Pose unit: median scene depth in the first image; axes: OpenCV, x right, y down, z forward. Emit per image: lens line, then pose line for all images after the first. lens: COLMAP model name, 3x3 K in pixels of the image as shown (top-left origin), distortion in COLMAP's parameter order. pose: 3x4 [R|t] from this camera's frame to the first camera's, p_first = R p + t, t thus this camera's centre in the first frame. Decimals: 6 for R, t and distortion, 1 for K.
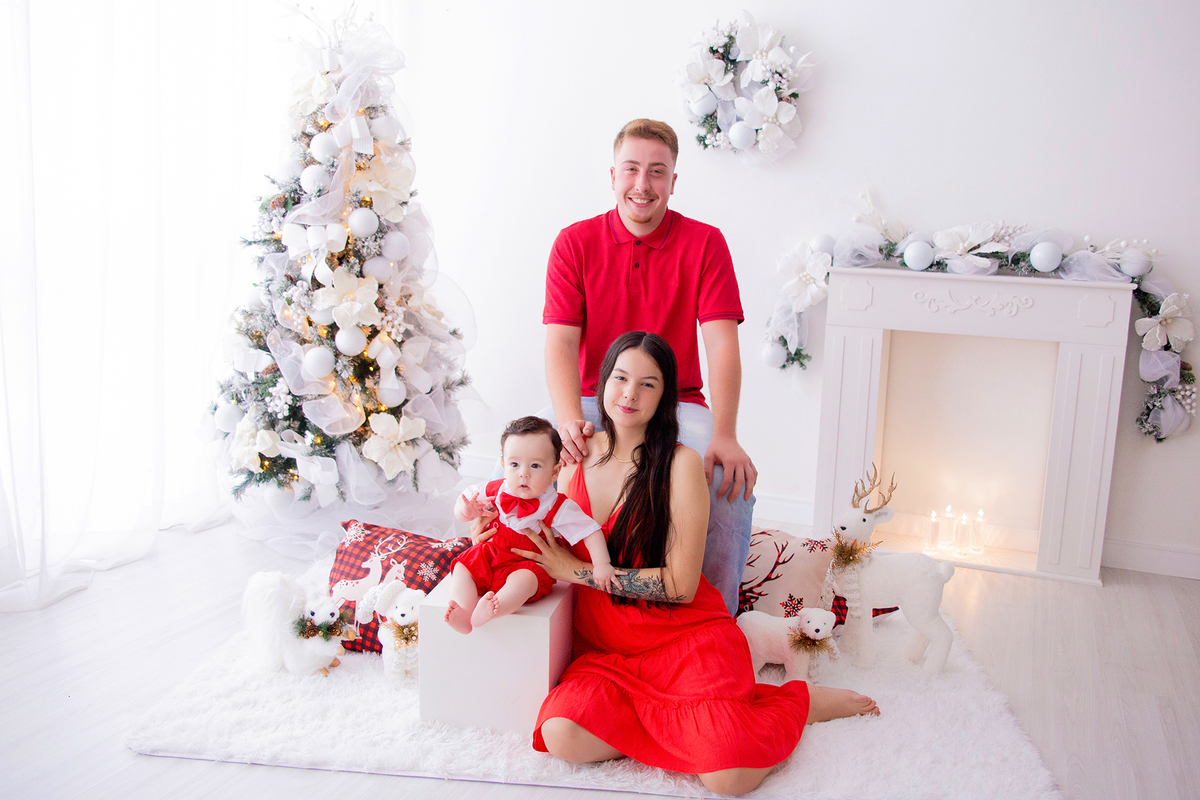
lens RADIAL K [[1024.5, 0, 631.6], [0, 1024.5, 376.2], [0, 0, 1]] dist [-0.087218, 0.011457]
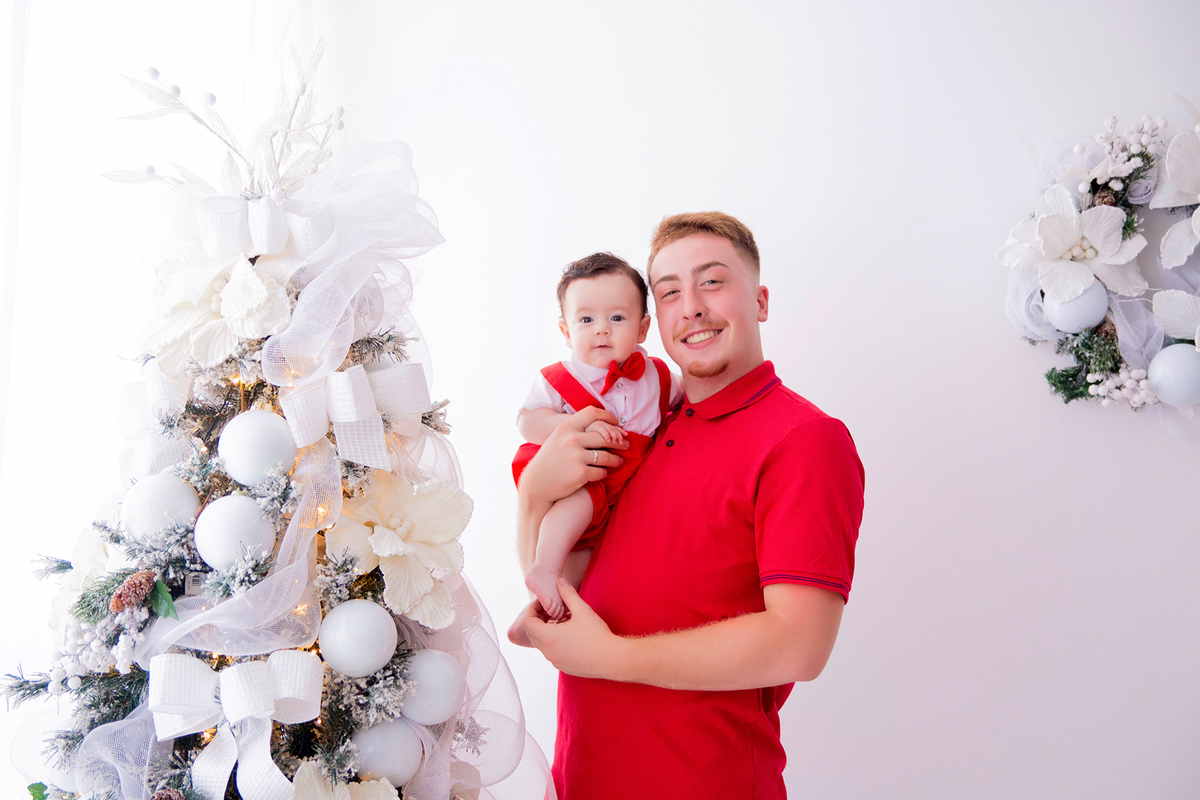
lens RADIAL K [[1603.8, 0, 600.0], [0, 1603.8, 400.0], [0, 0, 1]] dist [0.096451, 0.001765]
pose [[0.994626, -0.023762, 0.100768, -0.232363], [0.037749, 0.989537, -0.139253, -0.151873], [-0.096405, 0.142309, 0.985116, 0.369569]]
